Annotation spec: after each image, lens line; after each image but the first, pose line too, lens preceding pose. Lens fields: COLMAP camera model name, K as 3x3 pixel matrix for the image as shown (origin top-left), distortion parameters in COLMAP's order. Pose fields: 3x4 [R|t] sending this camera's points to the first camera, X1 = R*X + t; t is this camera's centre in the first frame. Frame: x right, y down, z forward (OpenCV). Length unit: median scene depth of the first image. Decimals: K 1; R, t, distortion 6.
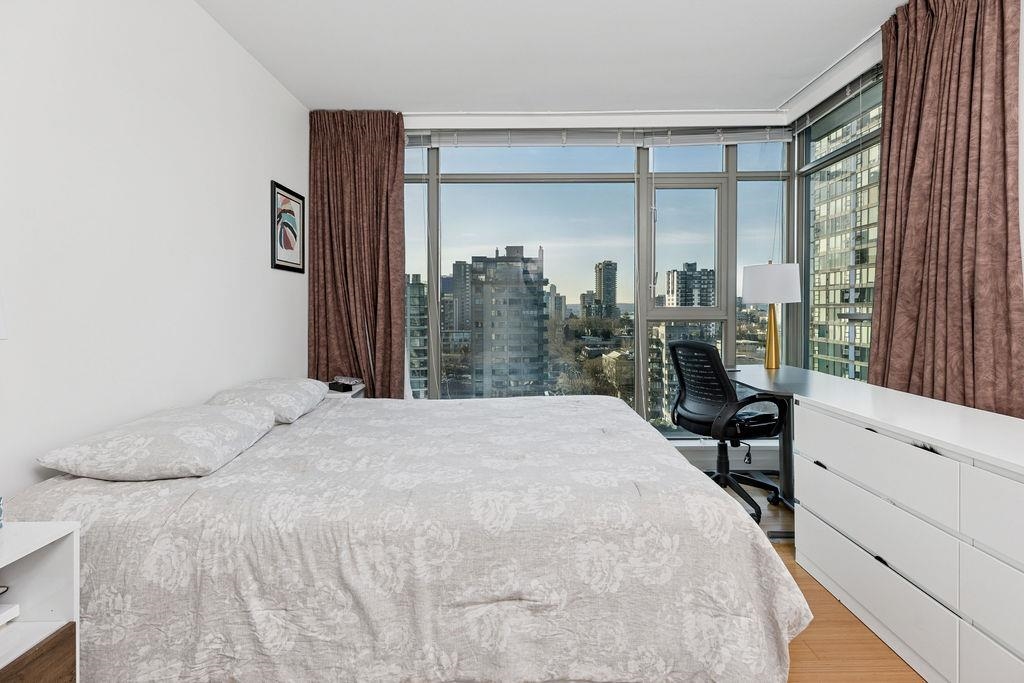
lens RADIAL K [[465.0, 0, 525.0], [0, 465.0, 310.6], [0, 0, 1]] dist [0.007707, -0.003065]
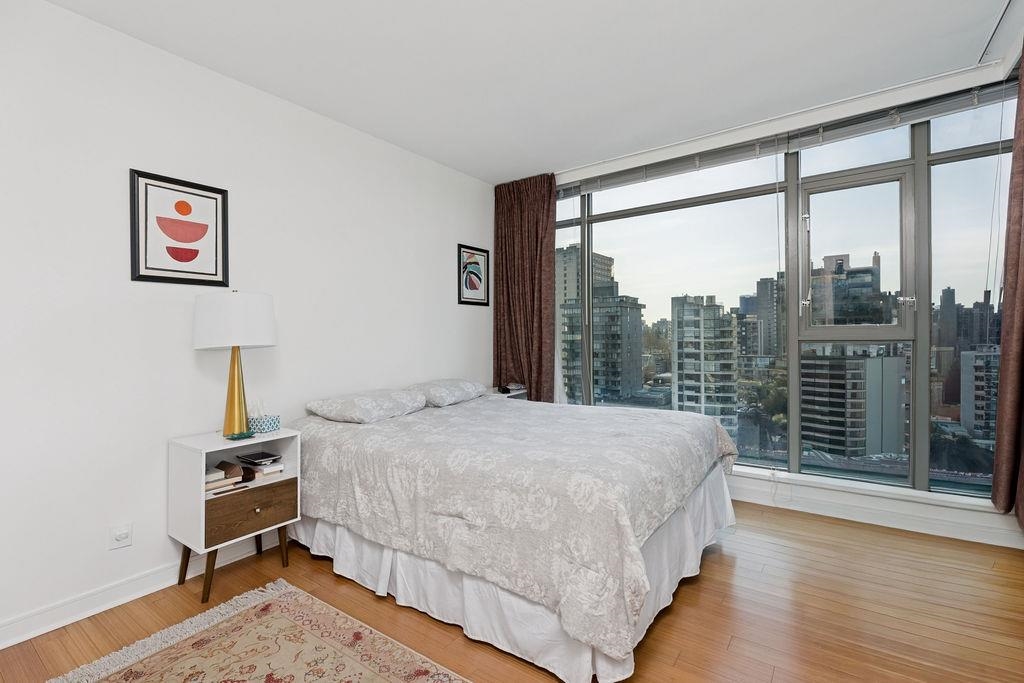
lens RADIAL K [[465.0, 0, 514.4], [0, 465.0, 317.9], [0, 0, 1]] dist [0.007707, -0.003065]
pose [[0.810741, -0.027258, -0.584769, 0.436422], [0.007378, 0.999312, -0.036354, 0.006098], [0.585358, 0.025159, 0.810385, -0.068923]]
